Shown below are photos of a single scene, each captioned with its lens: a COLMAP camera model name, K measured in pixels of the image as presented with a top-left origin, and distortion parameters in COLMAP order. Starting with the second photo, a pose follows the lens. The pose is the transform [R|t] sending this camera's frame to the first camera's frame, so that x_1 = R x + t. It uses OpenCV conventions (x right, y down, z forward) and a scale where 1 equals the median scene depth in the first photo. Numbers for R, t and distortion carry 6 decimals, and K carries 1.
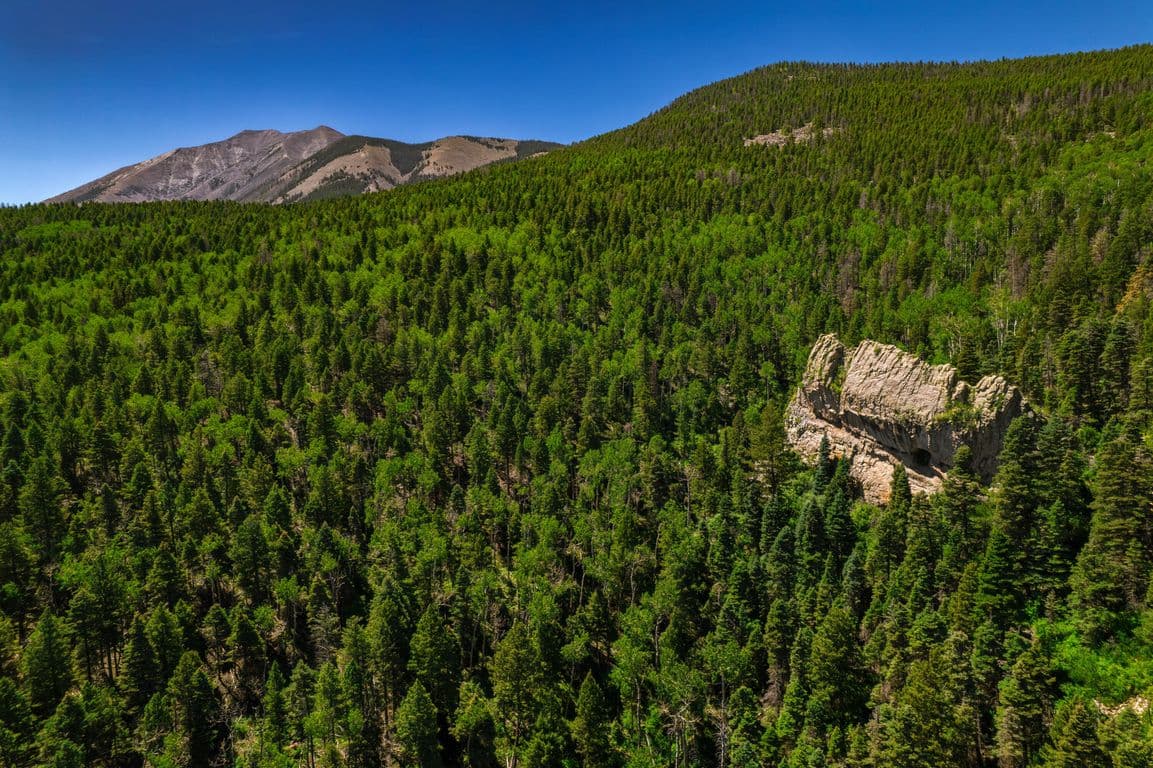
lens RADIAL K [[757.9, 0, 578.8], [0, 757.9, 381.7], [0, 0, 1]] dist [-0.070924, 0.082846]
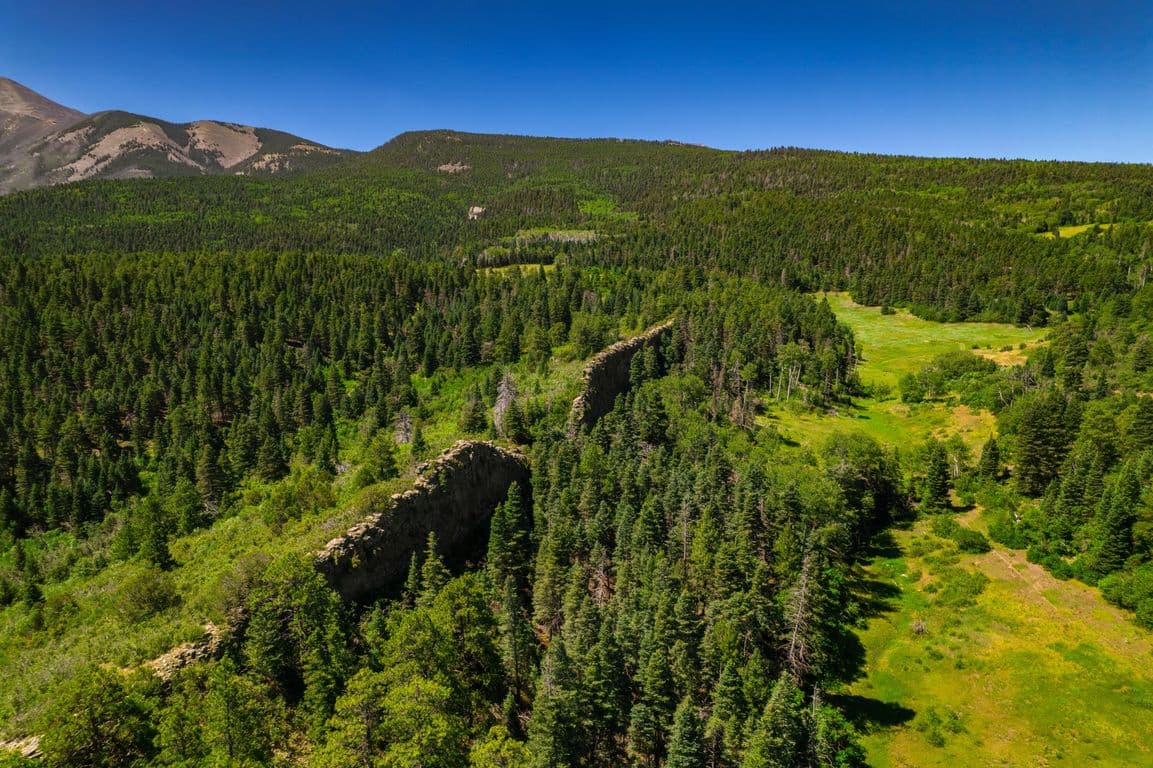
lens RADIAL K [[757.9, 0, 578.8], [0, 757.9, 381.7], [0, 0, 1]] dist [-0.070924, 0.082846]
pose [[0.887325, -0.061139, 0.457073, -0.225852], [0.042031, 0.997769, 0.051867, 0.130377], [-0.459225, -0.026812, 0.887915, -0.623260]]
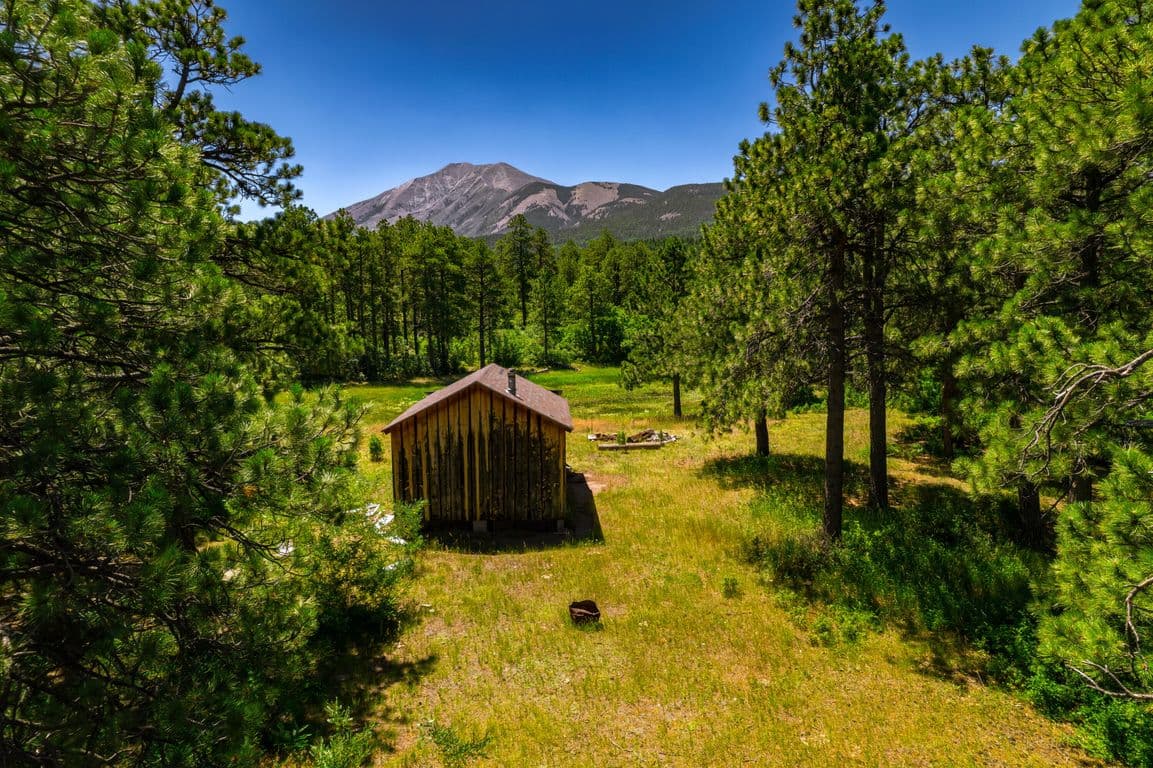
lens RADIAL K [[757.9, 0, 578.8], [0, 757.9, 381.7], [0, 0, 1]] dist [-0.070924, 0.082846]
pose [[0.988977, 0.018151, -0.146950, 0.121211], [-0.015580, 0.999705, 0.018625, 0.170741], [0.147245, -0.016130, 0.988969, -1.028865]]
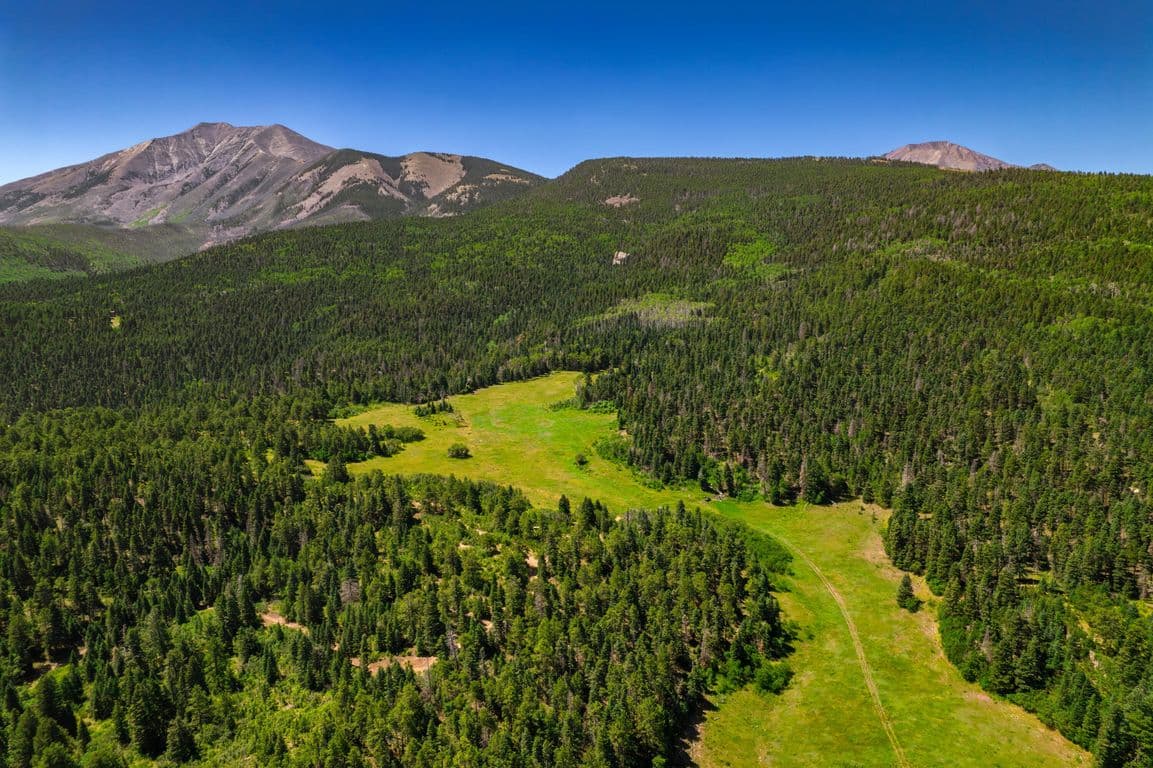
lens RADIAL K [[757.9, 0, 578.8], [0, 757.9, 381.7], [0, 0, 1]] dist [-0.070924, 0.082846]
pose [[0.984607, -0.024927, 0.172998, -0.127790], [0.018228, 0.999025, 0.040200, 0.083422], [-0.173832, -0.036427, 0.984101, -0.586532]]
